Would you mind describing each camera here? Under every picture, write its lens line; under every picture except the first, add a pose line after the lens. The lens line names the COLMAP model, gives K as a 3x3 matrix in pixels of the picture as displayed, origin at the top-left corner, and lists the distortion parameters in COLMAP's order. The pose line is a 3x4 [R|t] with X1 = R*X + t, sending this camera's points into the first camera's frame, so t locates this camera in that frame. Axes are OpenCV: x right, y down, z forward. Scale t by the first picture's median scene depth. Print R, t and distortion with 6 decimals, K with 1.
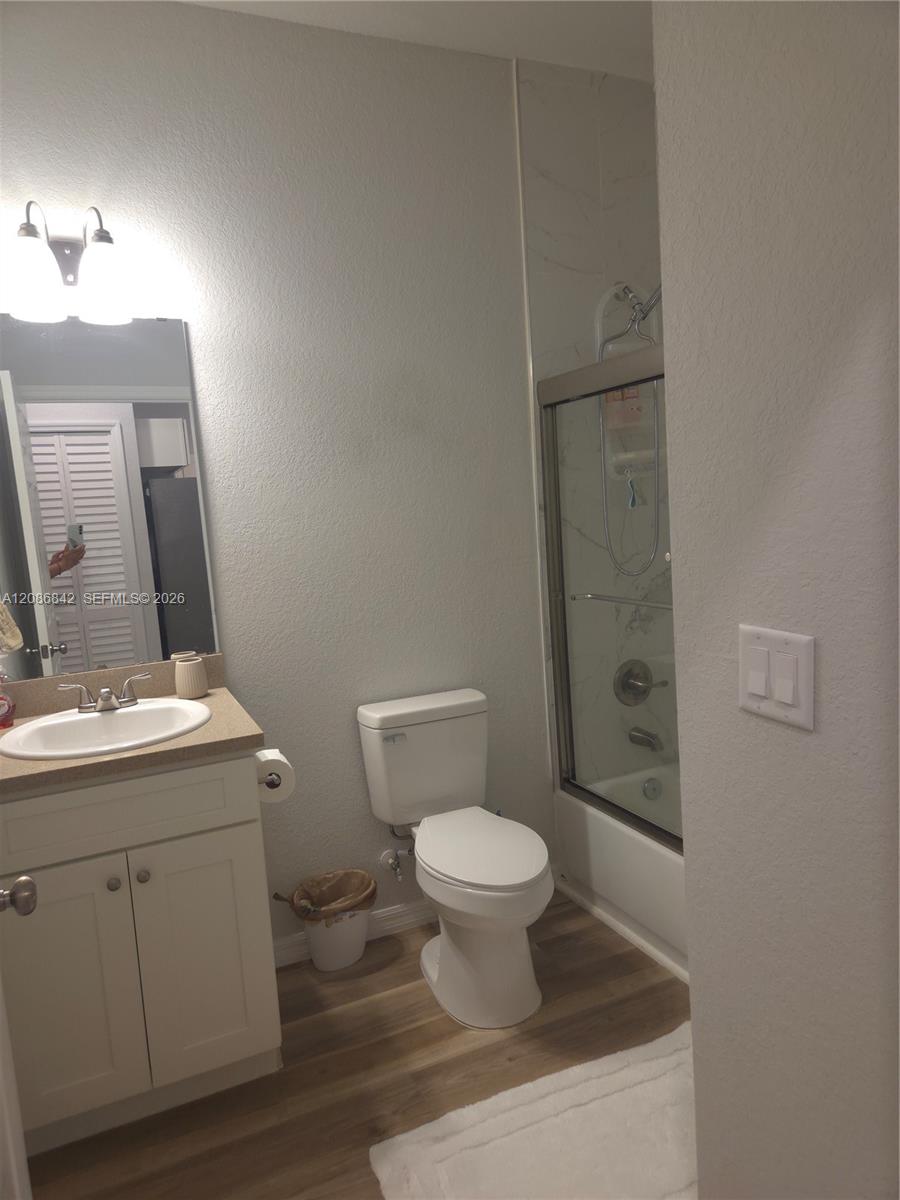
lens RADIAL K [[811.4, 0, 446.2], [0, 811.4, 608.0], [0, 0, 1]] dist [0.068584, -0.055914]
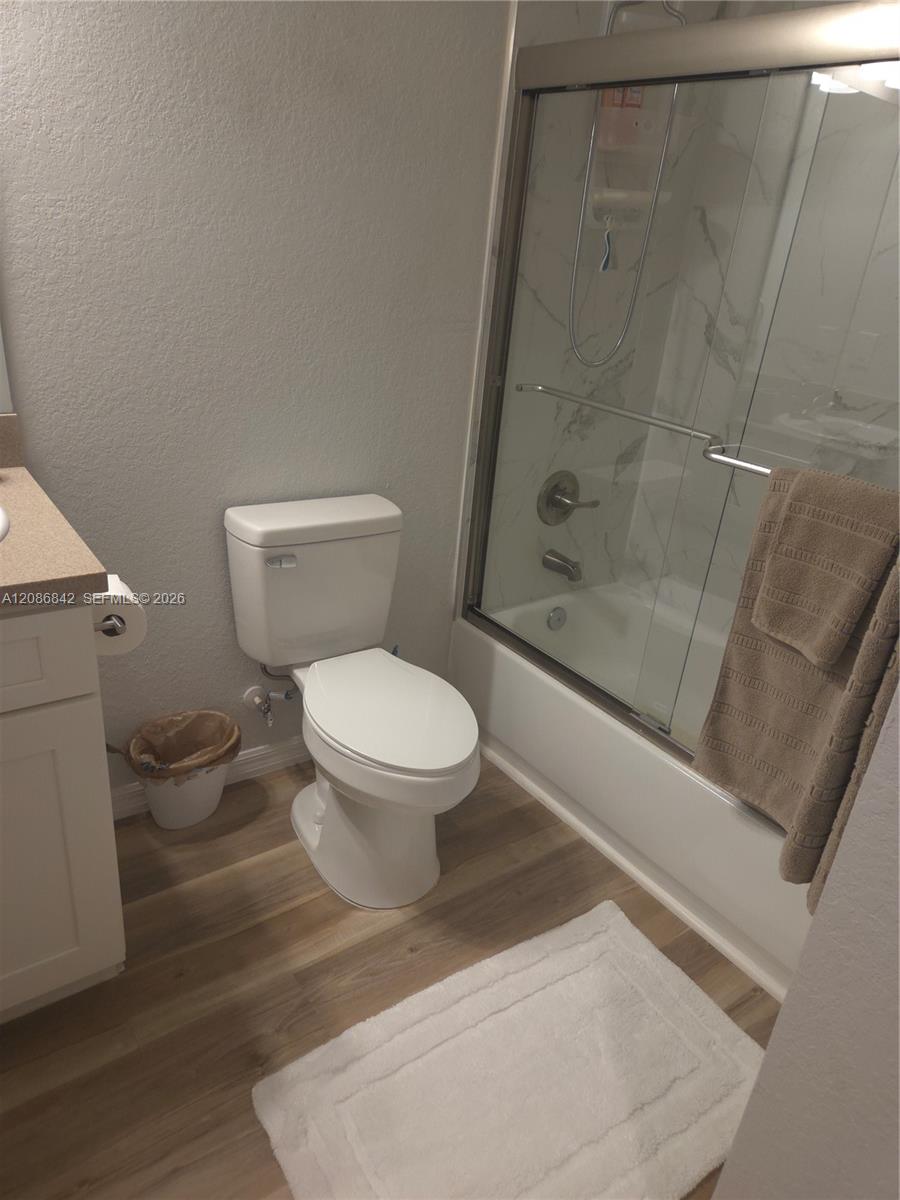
lens RADIAL K [[804.1, 0, 452.6], [0, 804.1, 613.9], [0, 0, 1]] dist [0.064895, -0.064758]
pose [[0.964828, 0.054754, 0.257117, -0.101596], [-0.130949, 0.948189, 0.289466, -0.026258], [-0.227946, -0.312954, 0.922009, 0.283834]]
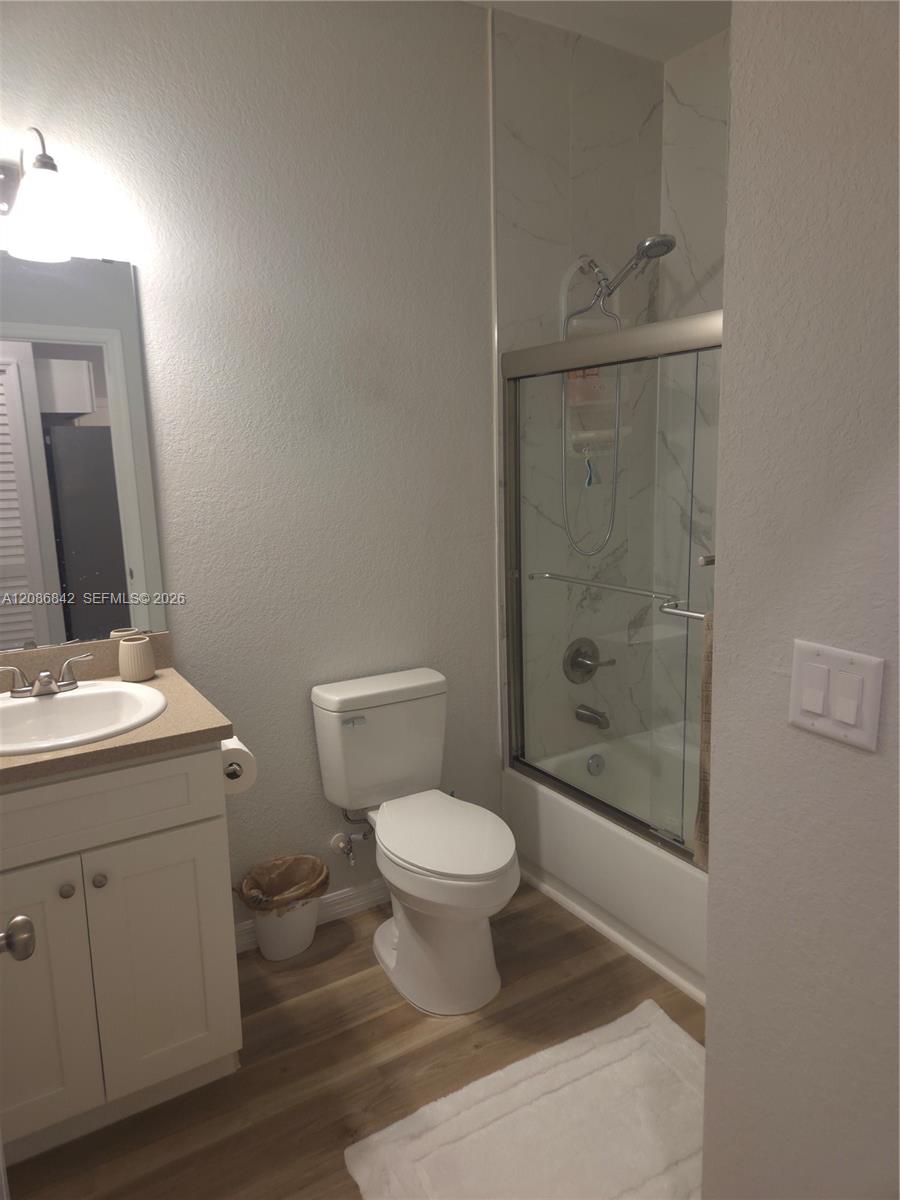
lens RADIAL K [[810.9, 0, 450.0], [0, 810.9, 600.0], [0, 0, 1]] dist [0.071487, -0.063216]
pose [[0.990509, 0.019039, 0.136126, -0.086818], [-0.024970, 0.998806, 0.041999, -0.027177], [-0.135164, -0.045000, 0.989801, 0.040142]]
